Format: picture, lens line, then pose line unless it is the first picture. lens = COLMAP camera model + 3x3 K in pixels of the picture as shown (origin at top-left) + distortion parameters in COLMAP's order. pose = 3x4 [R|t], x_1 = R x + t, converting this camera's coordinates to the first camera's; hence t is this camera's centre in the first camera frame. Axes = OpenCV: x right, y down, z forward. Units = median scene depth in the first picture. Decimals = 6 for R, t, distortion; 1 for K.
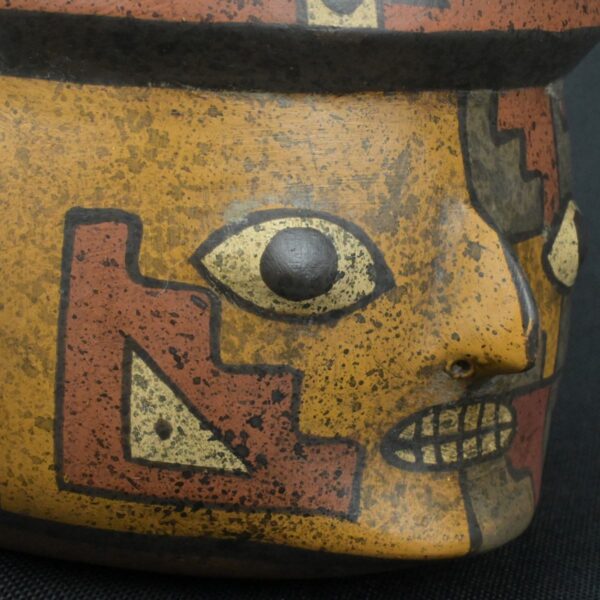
lens RADIAL K [[1936.9, 0, 304.5], [0, 1936.9, 294.7], [0, 0, 1]] dist [0.016868, 0.000000]
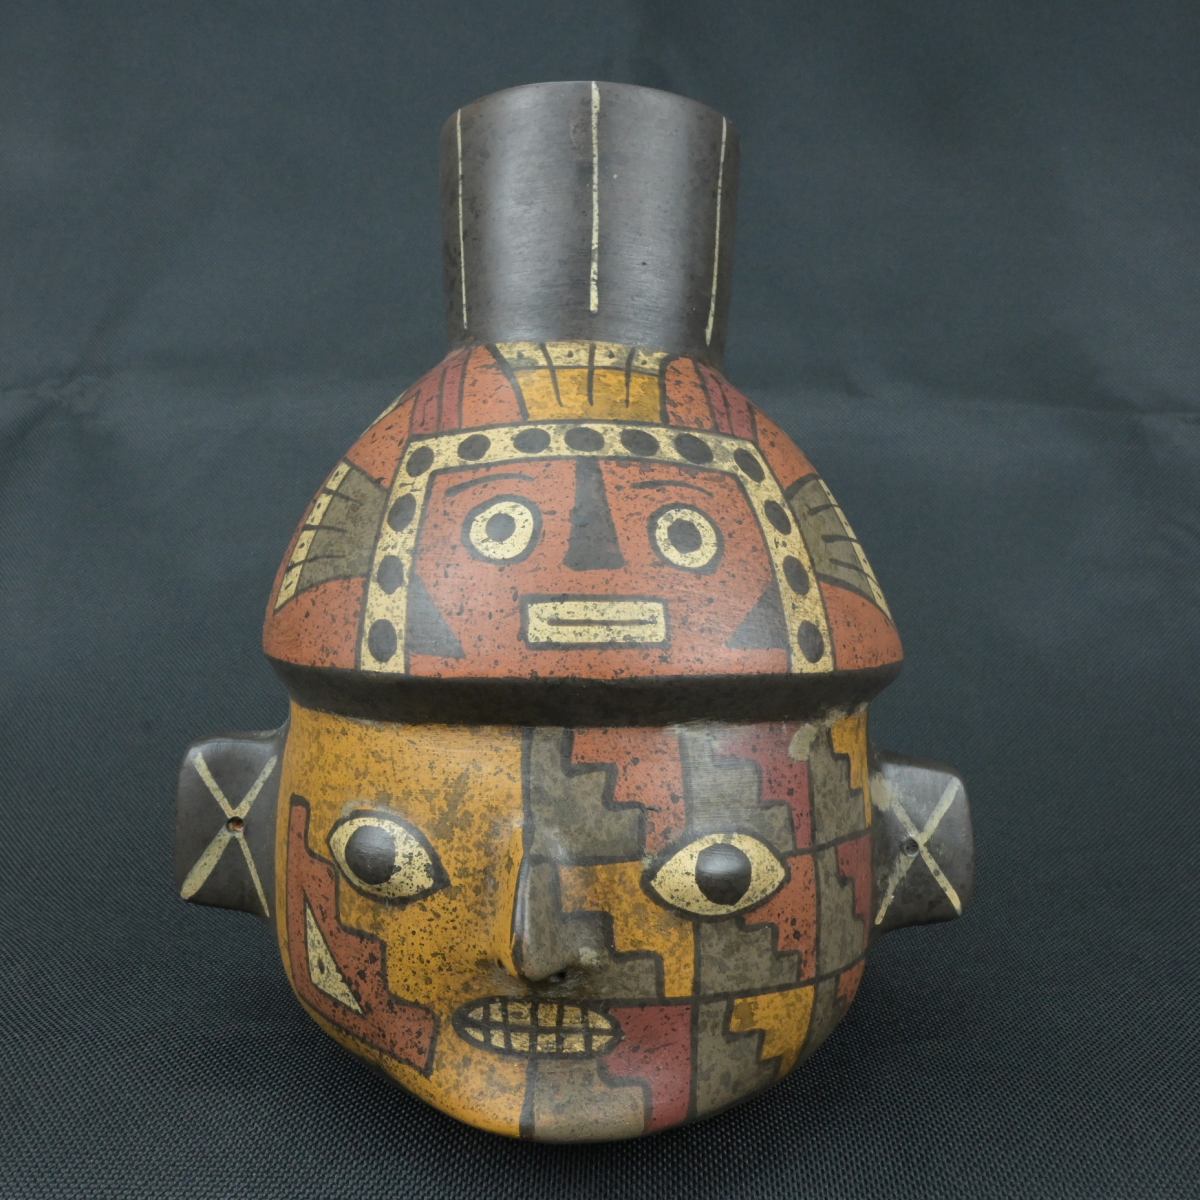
lens RADIAL K [[1234.8, 0, 599.2], [0, 1234.8, 595.0], [0, 0, 1]] dist [-0.002237, 0.000000]
pose [[0.639355, -0.022499, -0.768583, 0.706506], [-0.110572, 0.986492, -0.120859, -0.100886], [0.760920, 0.162256, 0.628231, 0.561742]]
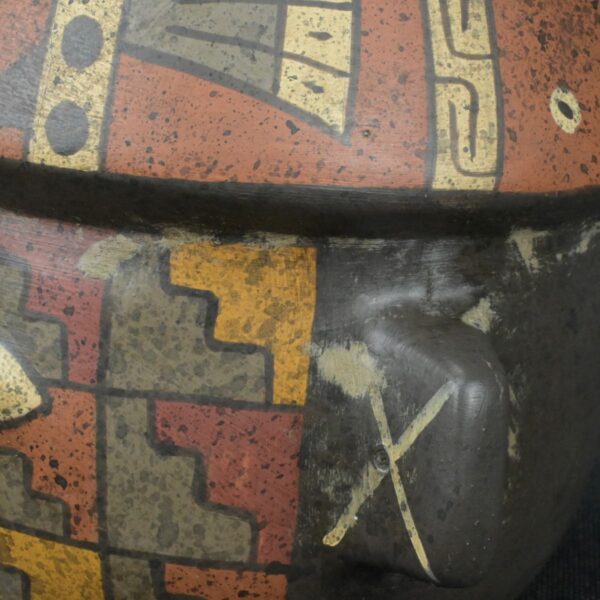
lens RADIAL K [[1936.9, 0, 298.7], [0, 1936.9, 299.7], [0, 0, 1]] dist [0.016868, 0.000000]
pose [[-0.291730, 0.170063, -0.941261, 1.088476], [-0.232501, 0.941945, 0.242246, -0.366672], [0.927813, 0.289514, -0.235254, 1.537965]]
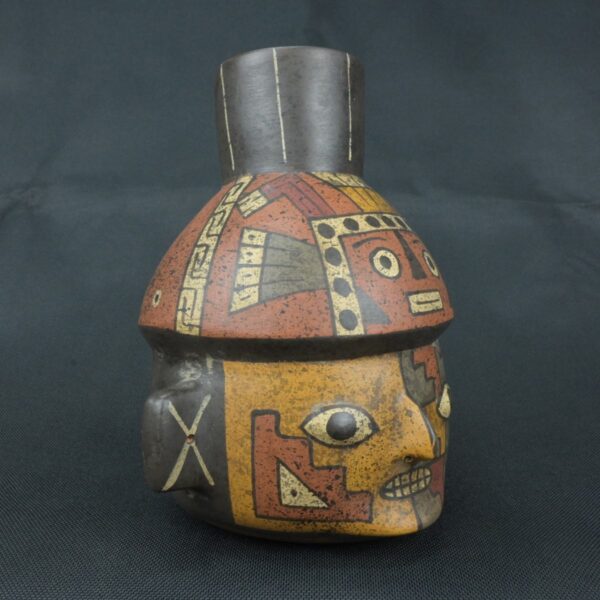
lens RADIAL K [[617.4, 0, 300.3], [0, 617.4, 299.0], [0, 0, 1]] dist [-0.002237, 0.000000]
pose [[0.993039, -0.077226, -0.088936, 0.028576], [0.066787, 0.991129, -0.114901, -0.091012], [0.097020, 0.108162, 0.989388, 0.155852]]
